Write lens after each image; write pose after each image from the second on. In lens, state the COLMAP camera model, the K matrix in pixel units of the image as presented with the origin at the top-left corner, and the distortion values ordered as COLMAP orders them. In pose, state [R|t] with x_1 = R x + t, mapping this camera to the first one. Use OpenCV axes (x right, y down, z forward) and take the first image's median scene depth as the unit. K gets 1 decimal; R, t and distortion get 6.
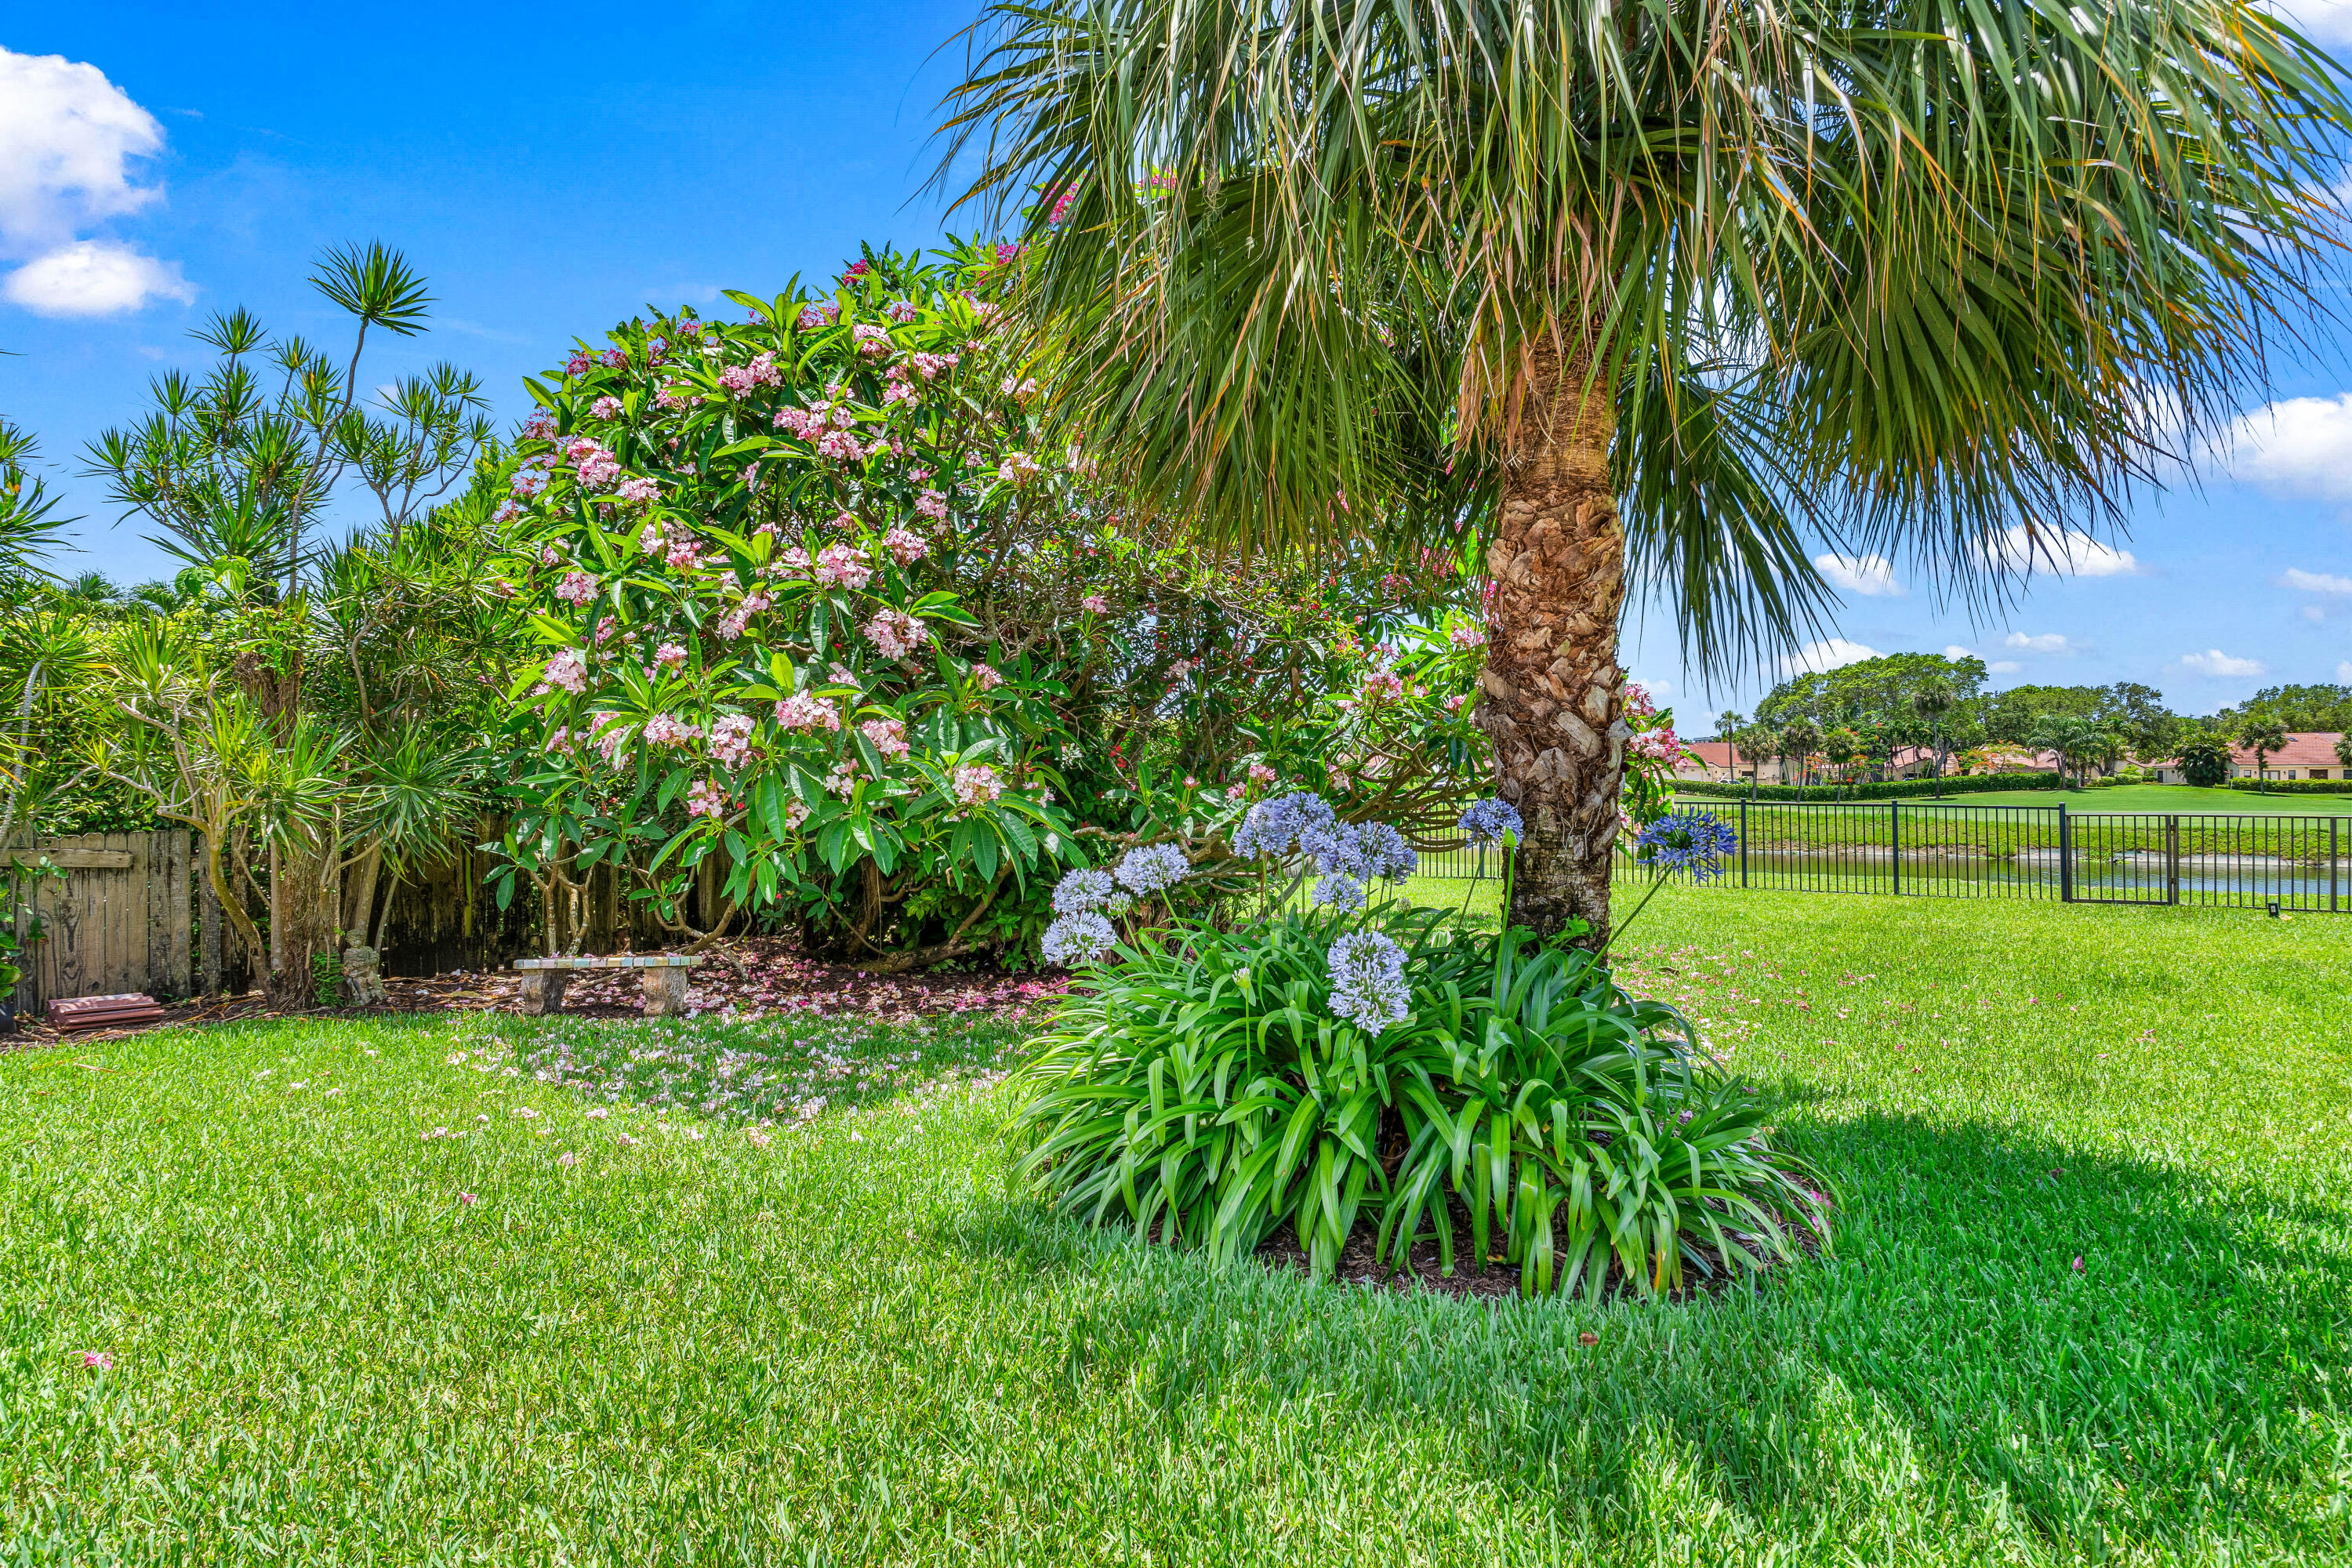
lens RADIAL K [[1292.1, 0, 1184.0], [0, 1292.1, 771.8], [0, 0, 1]] dist [-0.017930, -0.000978]
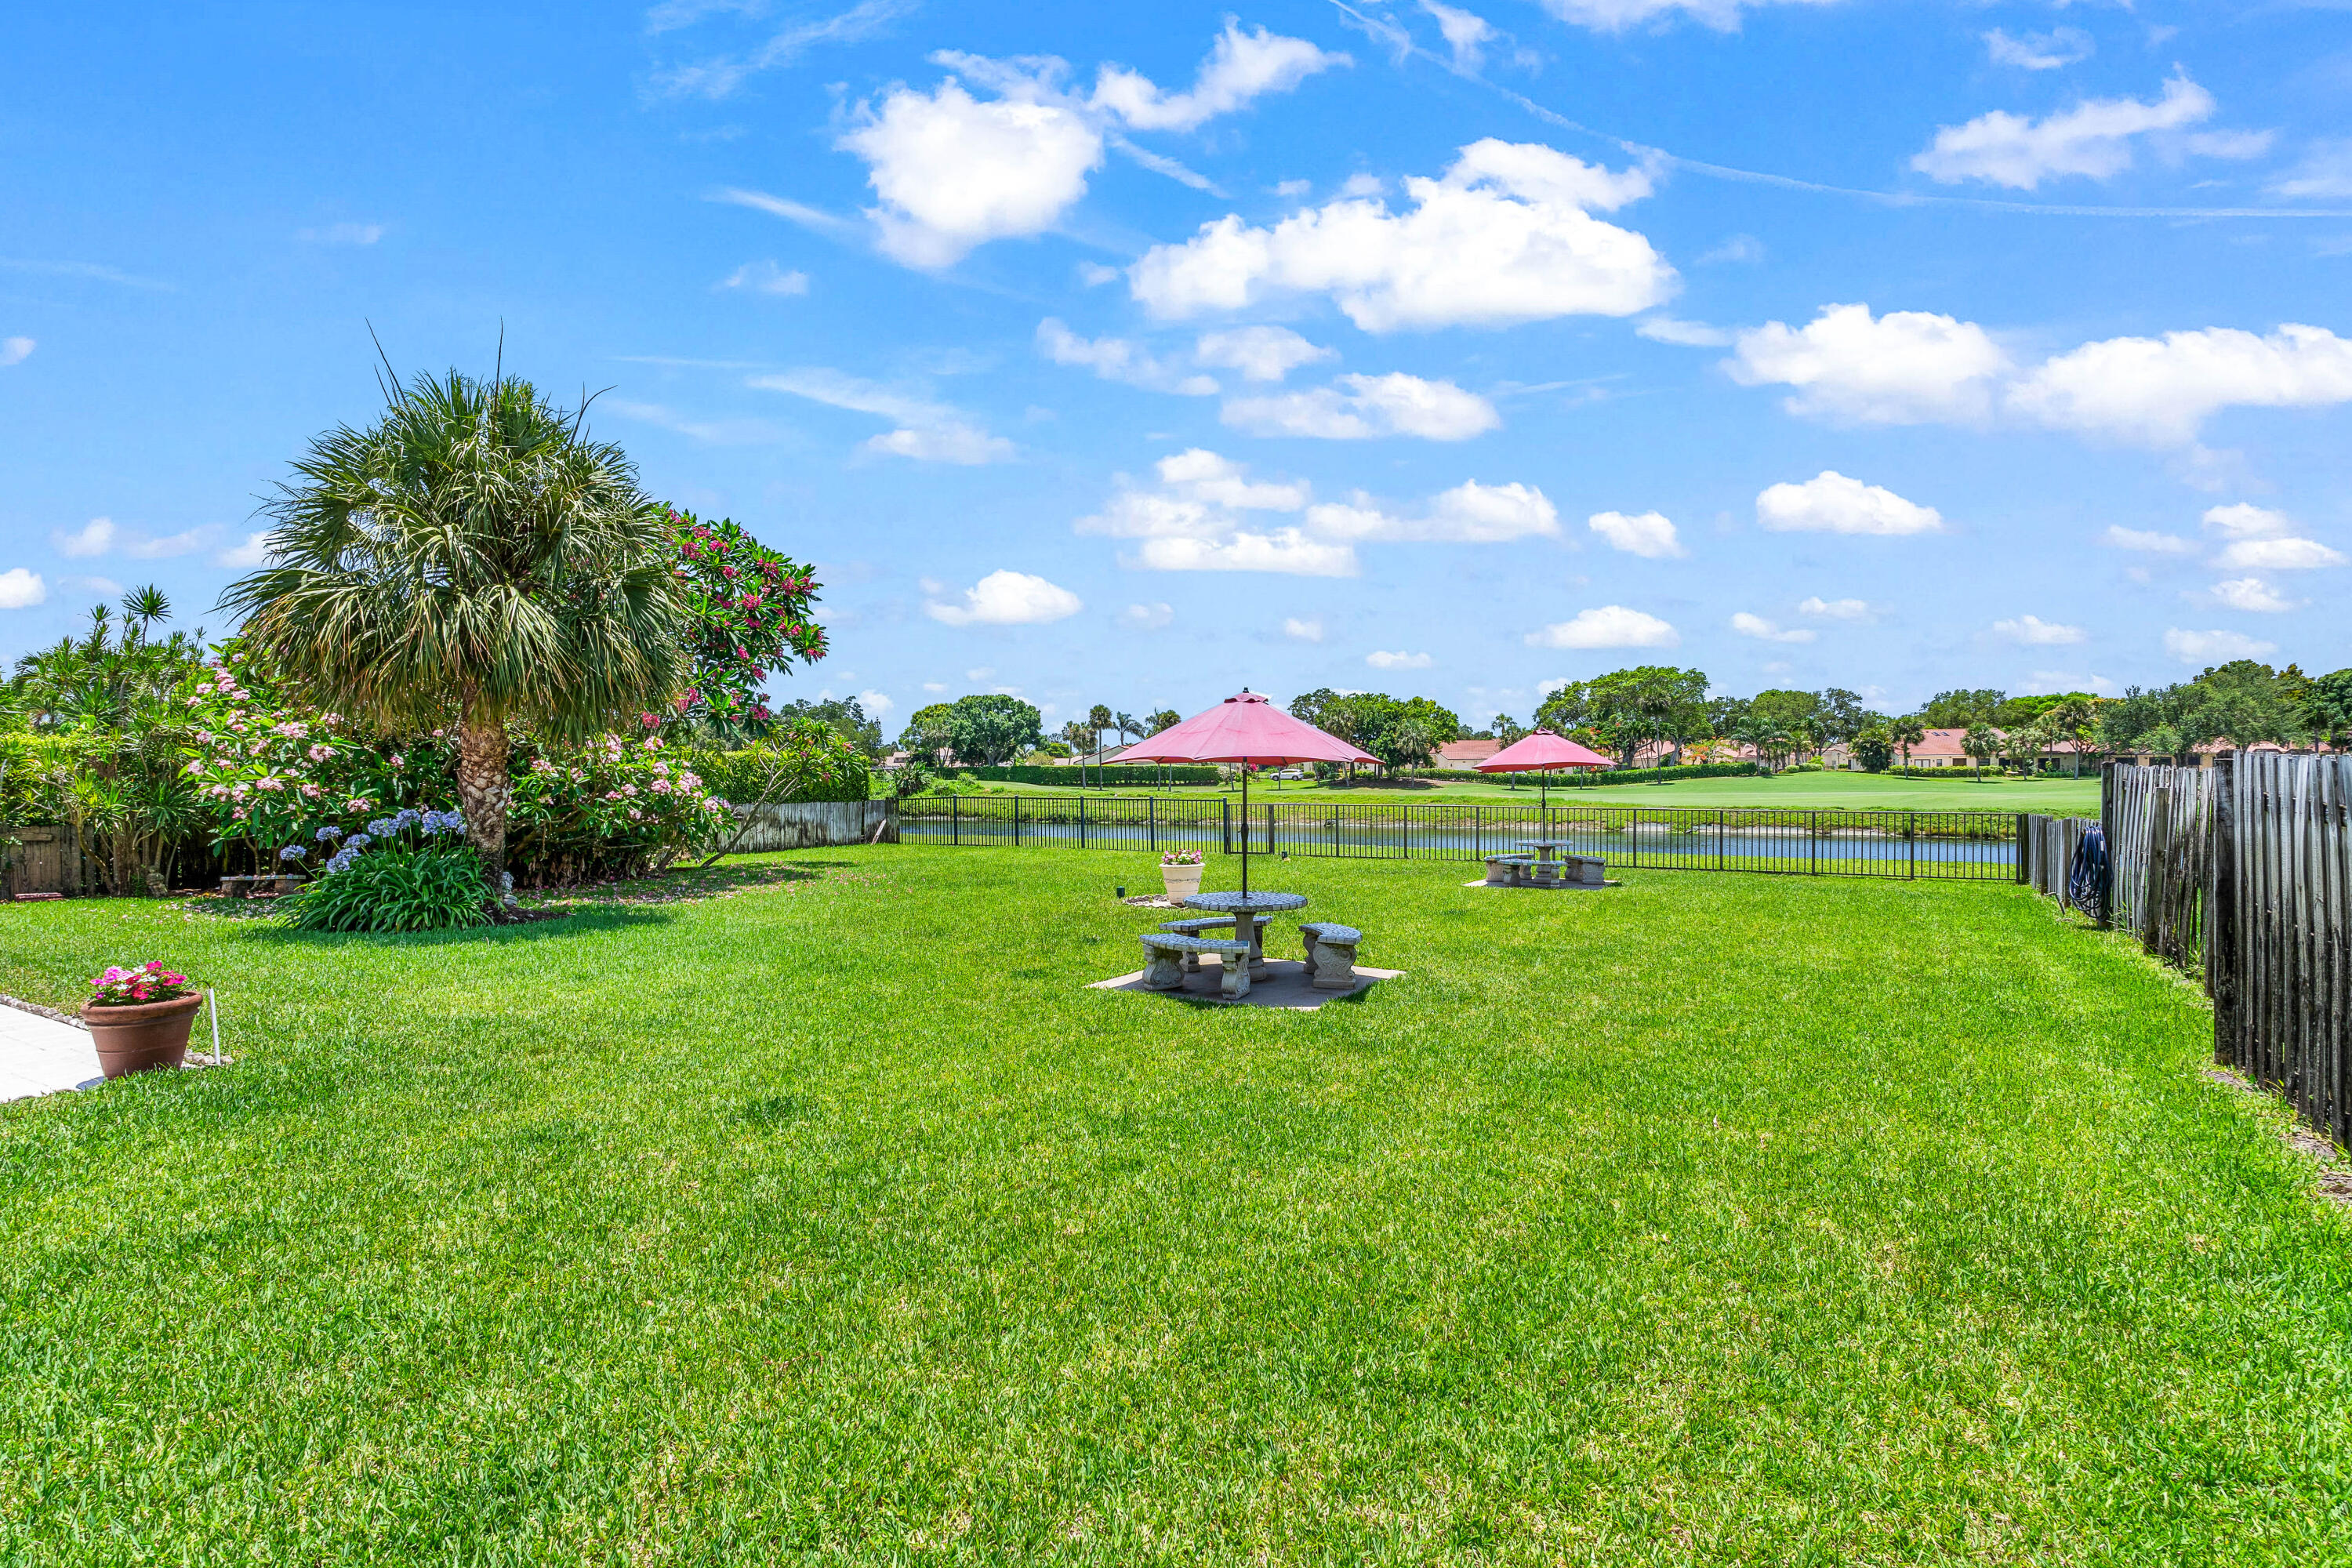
lens RADIAL K [[1113.5, 0, 1172.7], [0, 1113.5, 772.0], [0, 0, 1]] dist [-0.006080, 0.000224]
pose [[0.999164, -0.008047, 0.040074, 0.071930], [0.007734, 0.999938, 0.007961, -0.003247], [-0.040135, -0.007645, 0.999165, -0.069923]]
